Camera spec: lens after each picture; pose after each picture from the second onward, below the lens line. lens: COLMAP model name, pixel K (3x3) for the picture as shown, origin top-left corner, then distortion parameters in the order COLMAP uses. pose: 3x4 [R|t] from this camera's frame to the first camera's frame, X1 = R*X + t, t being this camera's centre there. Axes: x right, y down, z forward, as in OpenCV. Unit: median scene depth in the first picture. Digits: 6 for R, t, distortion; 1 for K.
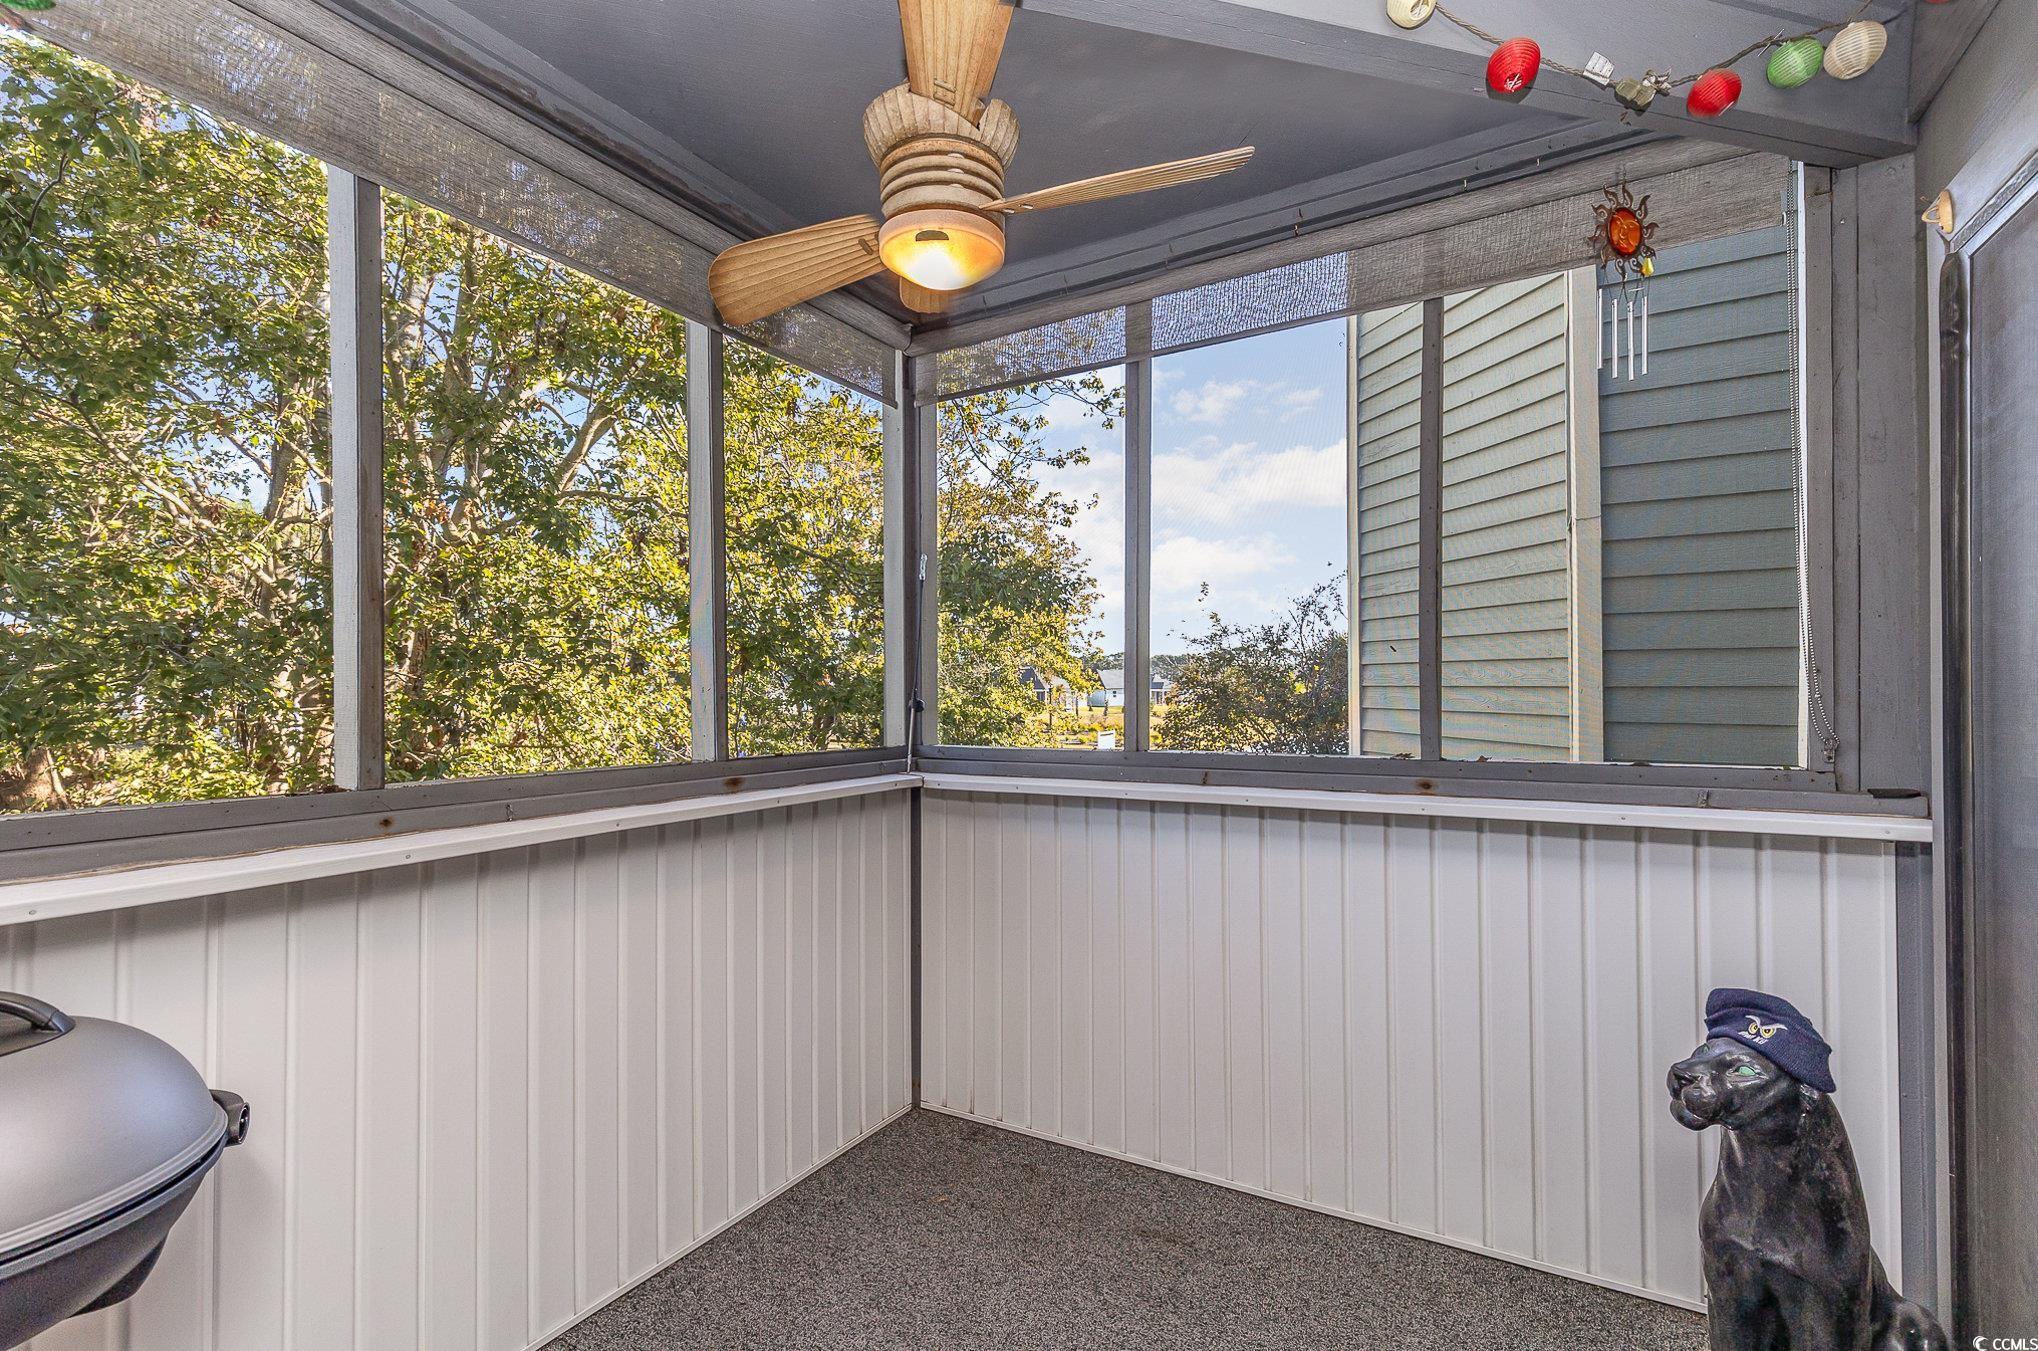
lens RADIAL K [[923.3, 0, 1023.0], [0, 923.3, 673.8], [0, 0, 1]] dist [0.005064, 0.000173]
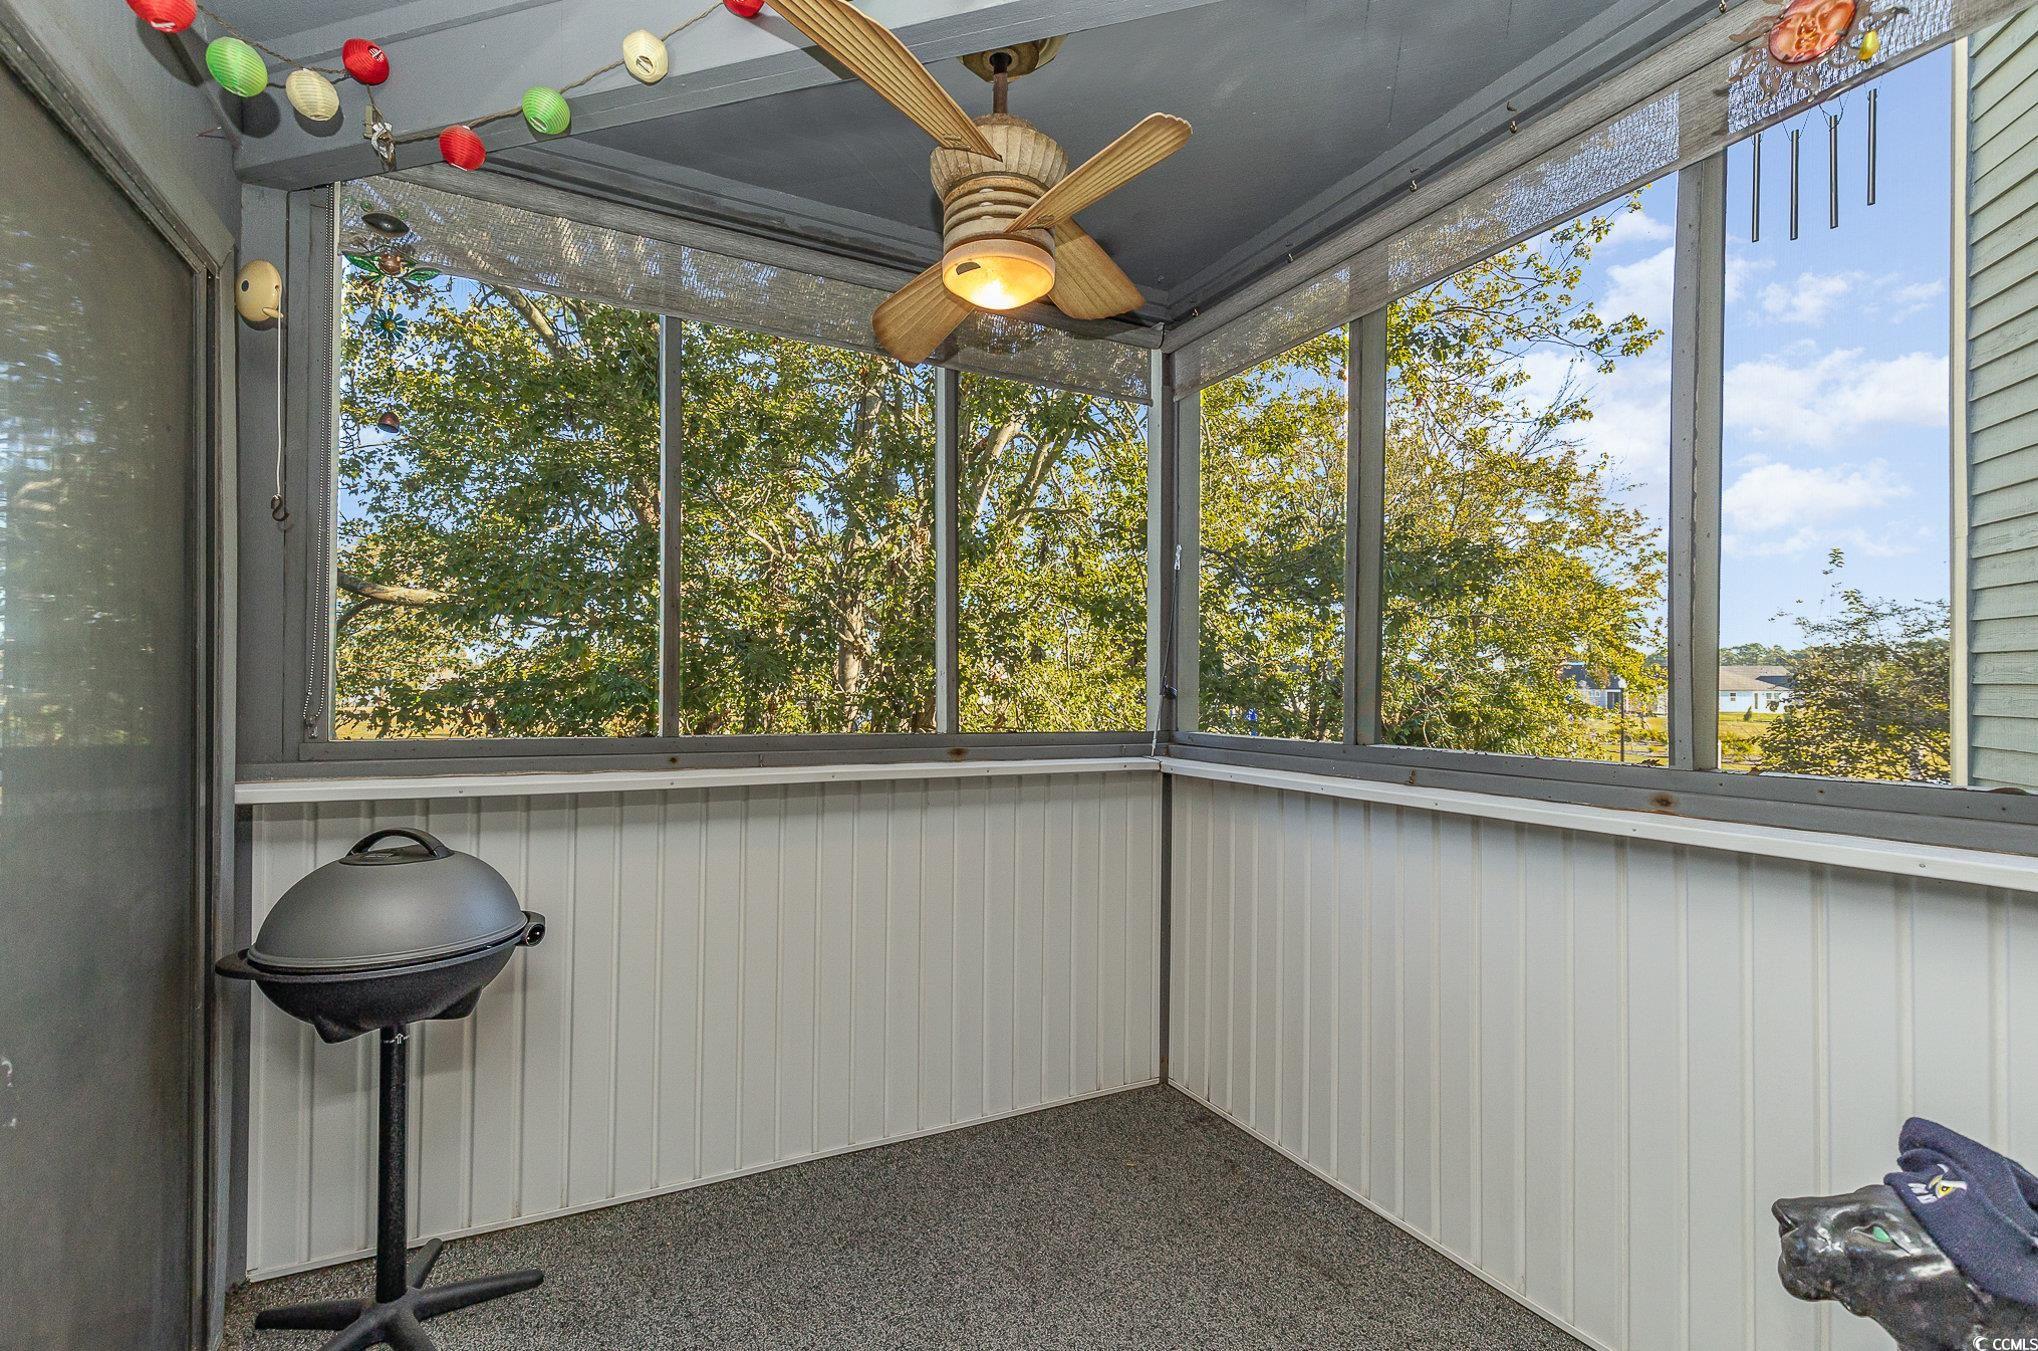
lens RADIAL K [[925.3, 0, 1016.4], [0, 925.3, 669.6], [0, 0, 1]] dist [0.002409, 0.000010]
pose [[0.838591, 0.003176, -0.544752, 0.306772], [-0.003839, 0.999993, -0.000079, 0.009854], [0.544747, 0.002157, 0.838598, 0.044830]]
